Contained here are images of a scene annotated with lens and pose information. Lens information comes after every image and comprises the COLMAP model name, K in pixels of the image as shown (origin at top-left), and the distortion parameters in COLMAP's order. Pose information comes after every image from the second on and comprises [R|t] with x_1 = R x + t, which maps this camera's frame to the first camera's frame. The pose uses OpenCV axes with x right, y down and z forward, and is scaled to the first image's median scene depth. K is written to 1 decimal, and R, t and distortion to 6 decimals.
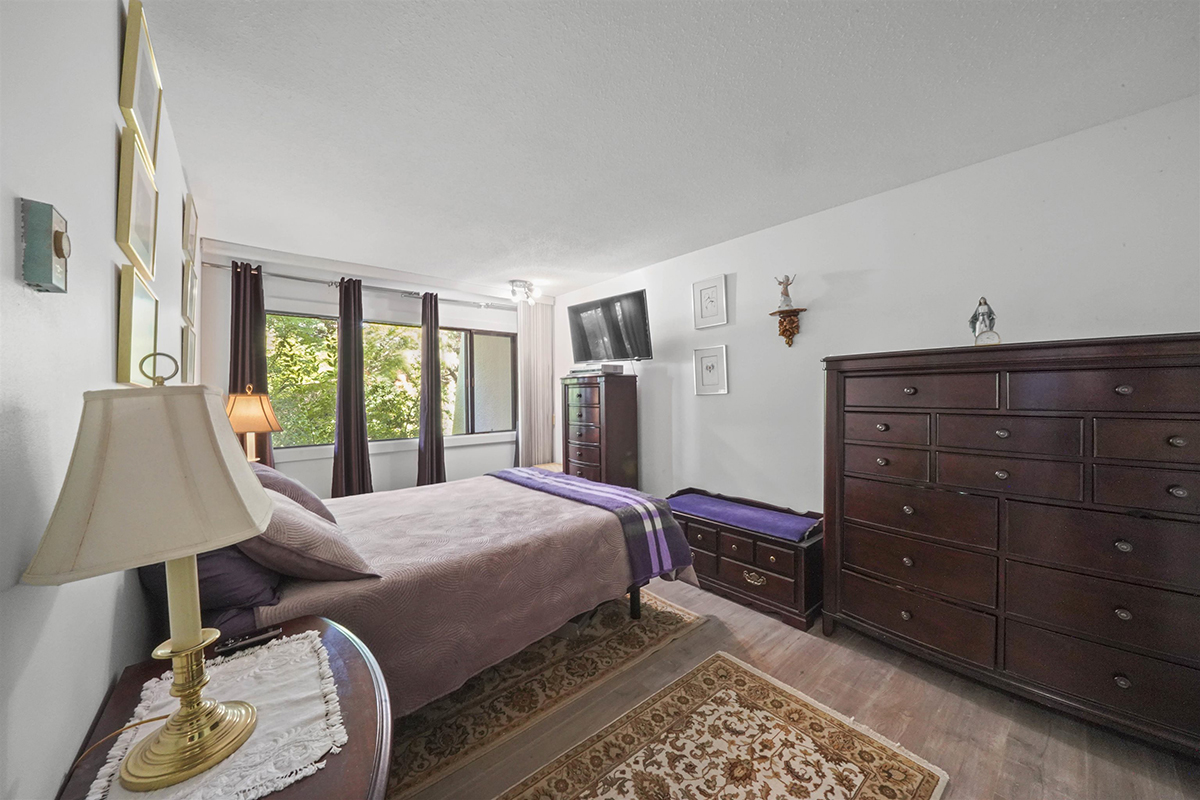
lens RADIAL K [[420.6, 0, 598.0], [0, 420.6, 386.9], [0, 0, 1]] dist [-0.013600, 0.000519]
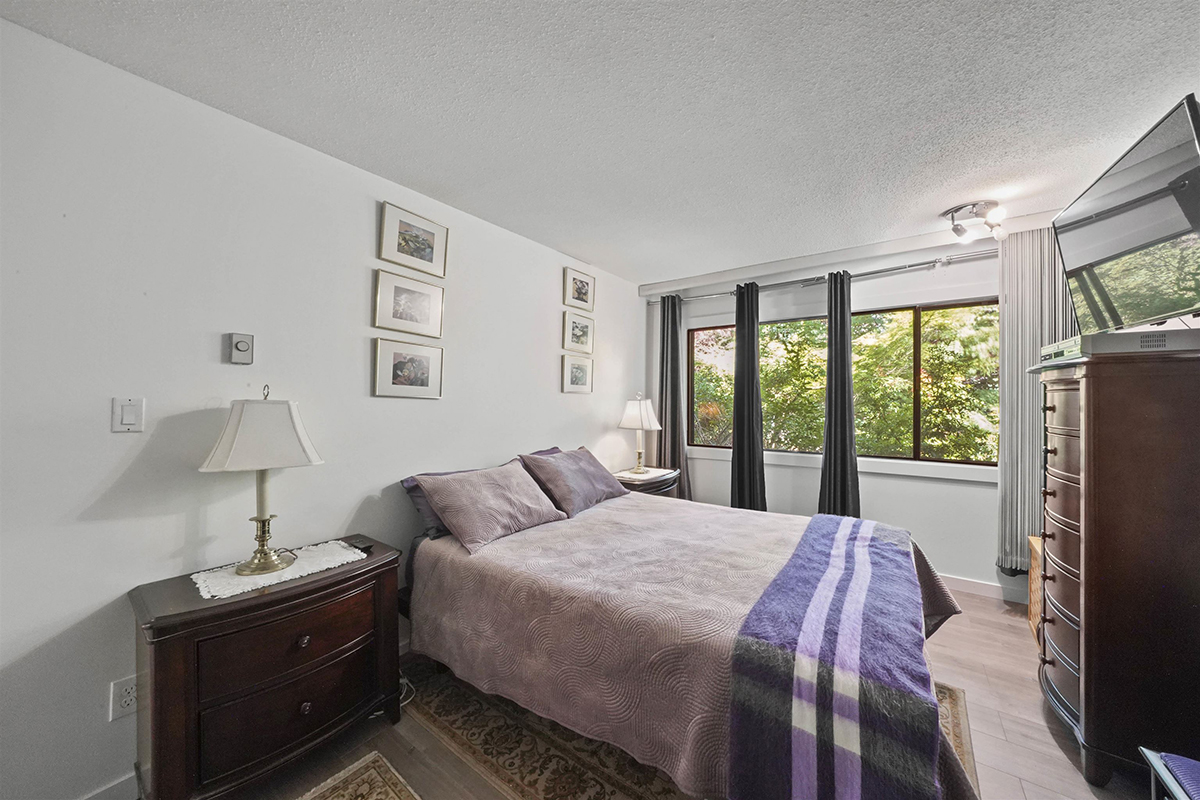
lens RADIAL K [[420.6, 0, 593.8], [0, 420.6, 397.4], [0, 0, 1]] dist [-0.013600, 0.000519]
pose [[0.224942, 0.001766, -0.974371, 0.309198], [0.012554, 0.999910, 0.004710, 0.000987], [0.974291, -0.013292, 0.224899, 0.450298]]
